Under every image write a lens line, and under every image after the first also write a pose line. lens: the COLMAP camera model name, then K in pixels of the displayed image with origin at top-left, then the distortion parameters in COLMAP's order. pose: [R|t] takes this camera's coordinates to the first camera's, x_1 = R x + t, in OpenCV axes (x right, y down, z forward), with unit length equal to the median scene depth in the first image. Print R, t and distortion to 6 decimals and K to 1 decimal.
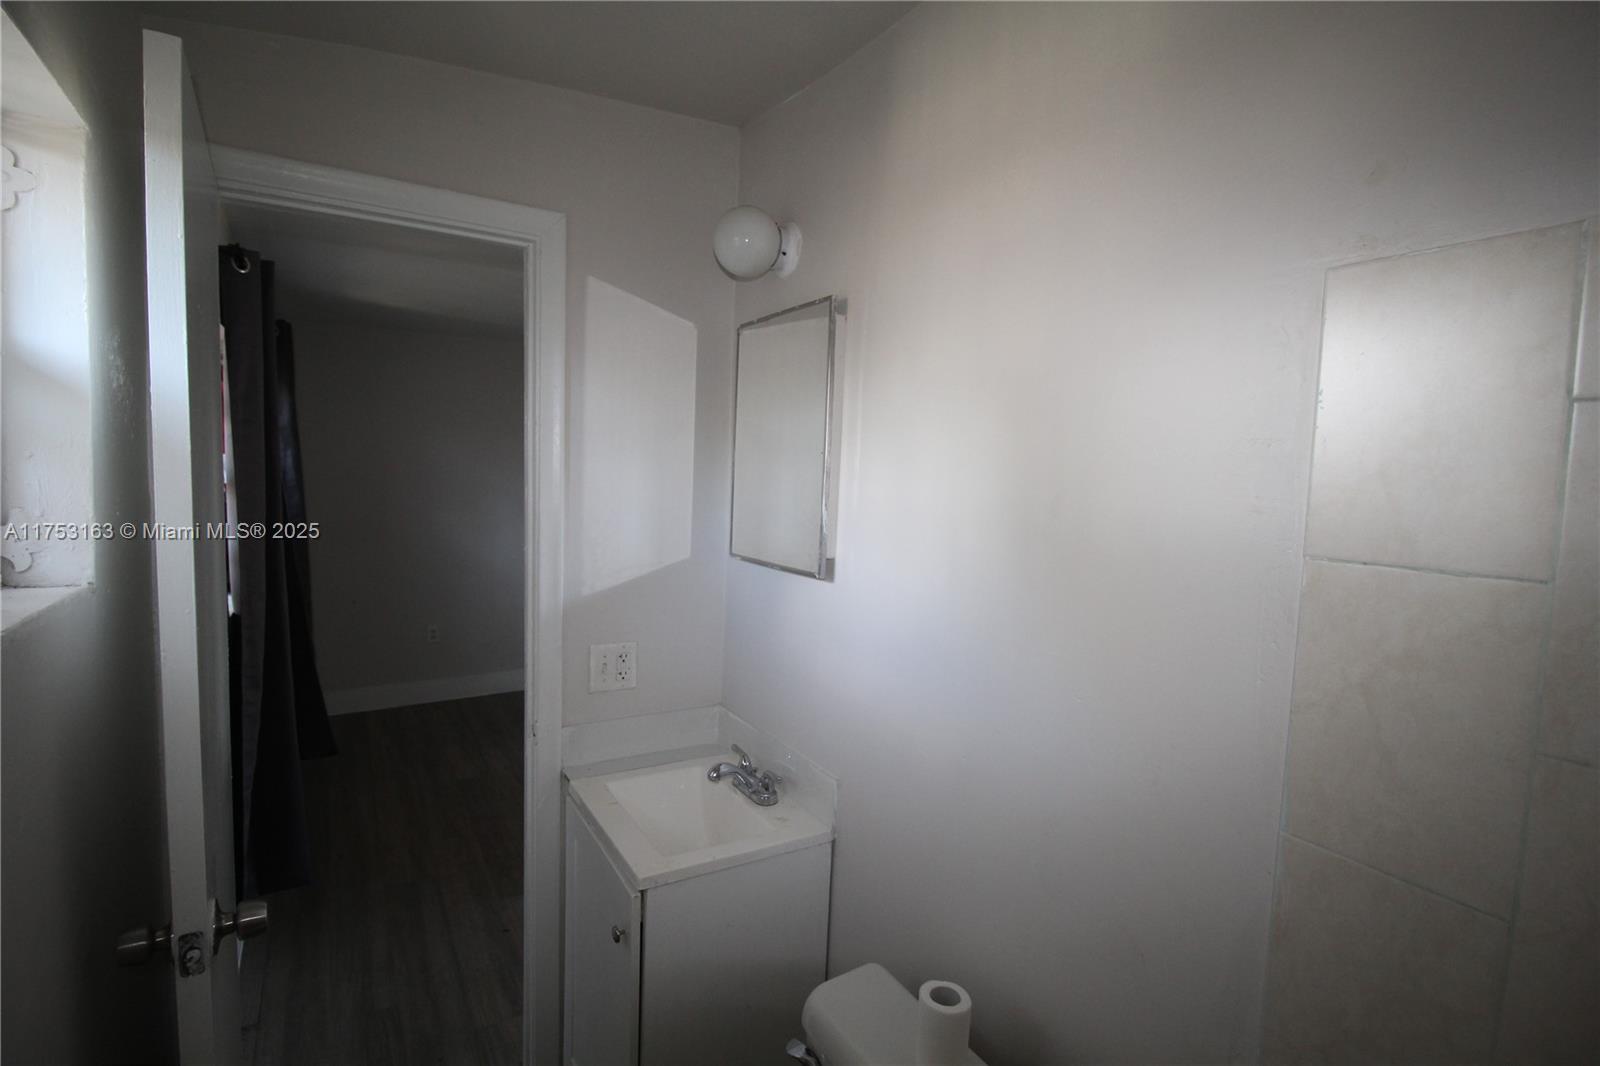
lens RADIAL K [[756.2, 0, 798.8], [0, 756.2, 531.3], [0, 0, 1]] dist [0.003609, -0.013211]
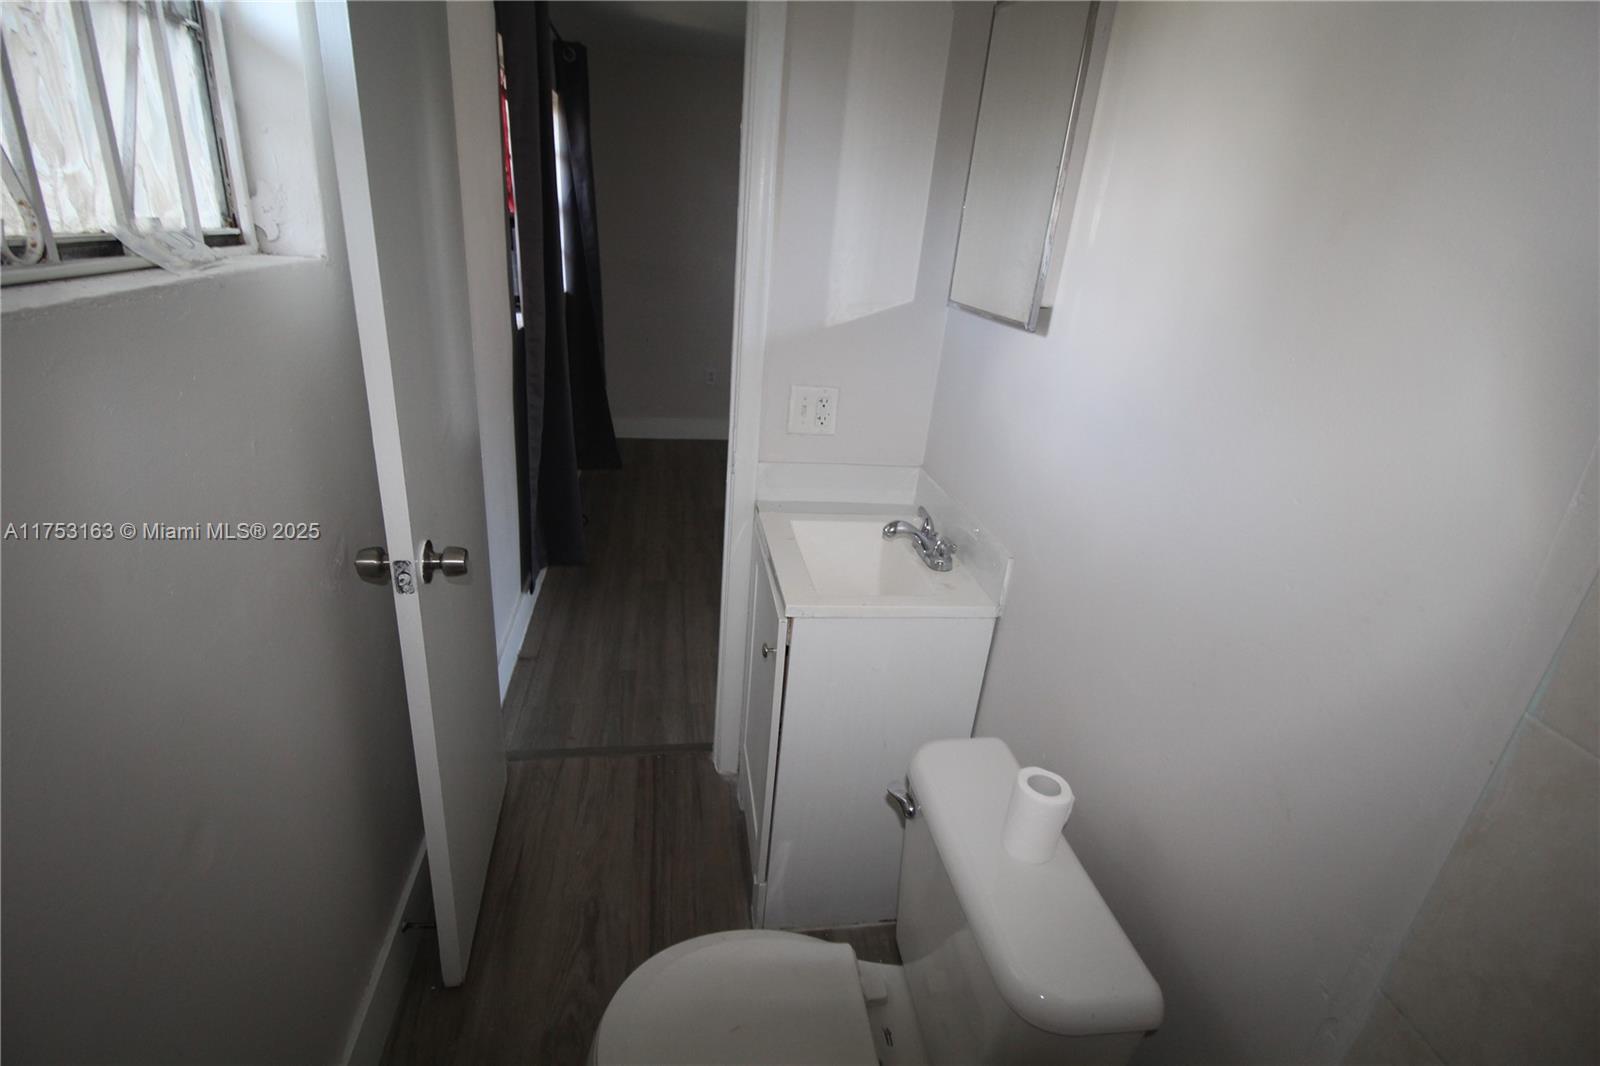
lens RADIAL K [[756.2, 0, 798.8], [0, 756.2, 531.3], [0, 0, 1]] dist [0.003609, -0.013211]
pose [[0.925186, 0.180381, -0.333905, 0.103697], [-0.077347, 0.950981, 0.299420, 0.039220], [0.371547, -0.251193, 0.893787, 0.083068]]
